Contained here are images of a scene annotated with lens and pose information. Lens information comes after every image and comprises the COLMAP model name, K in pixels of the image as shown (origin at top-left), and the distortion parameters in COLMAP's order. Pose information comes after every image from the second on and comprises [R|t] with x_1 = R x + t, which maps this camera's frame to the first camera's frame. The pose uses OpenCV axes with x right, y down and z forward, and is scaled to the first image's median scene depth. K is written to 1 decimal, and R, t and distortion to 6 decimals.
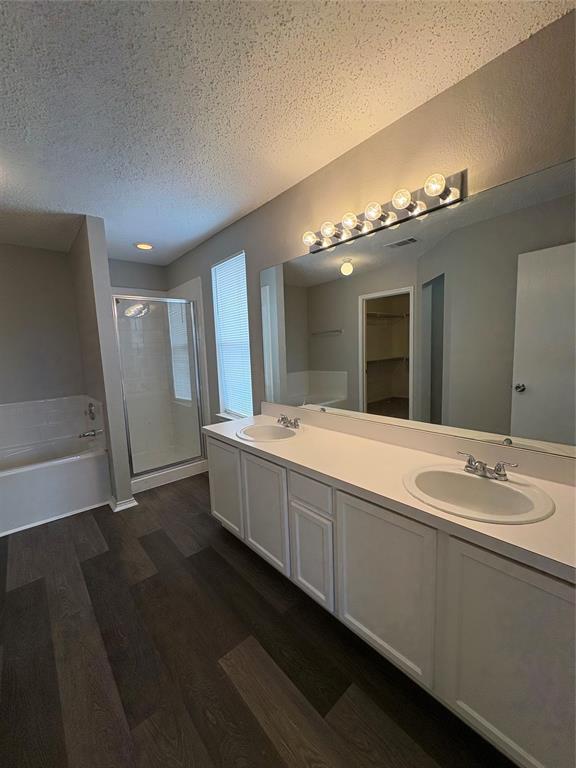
lens RADIAL K [[306.0, 0, 288.0], [0, 306.0, 384.0], [0, 0, 1]] dist [-0.002733, 0.003706]
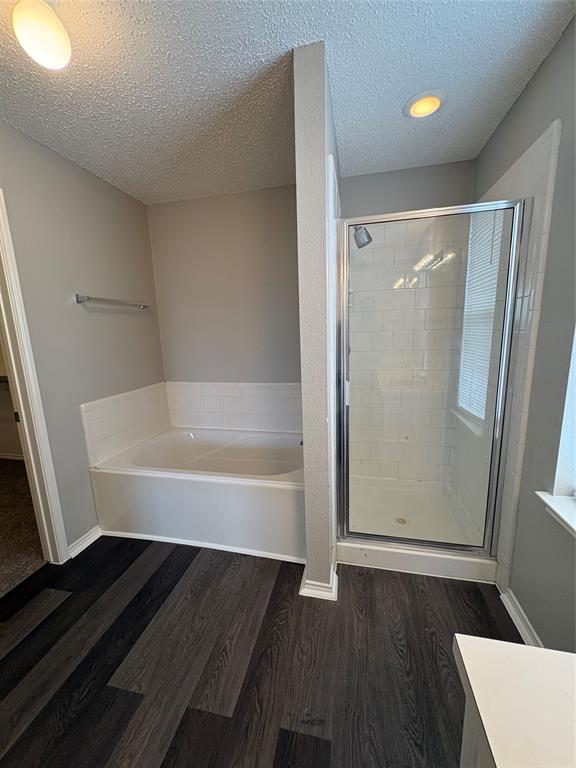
lens RADIAL K [[306.0, 0, 288.0], [0, 306.0, 384.0], [0, 0, 1]] dist [-0.002733, 0.003706]
pose [[0.588771, 0.157364, -0.792834, -0.145936], [-0.076343, 0.987307, 0.139270, -0.065777], [0.804686, -0.021471, 0.593312, 0.555823]]
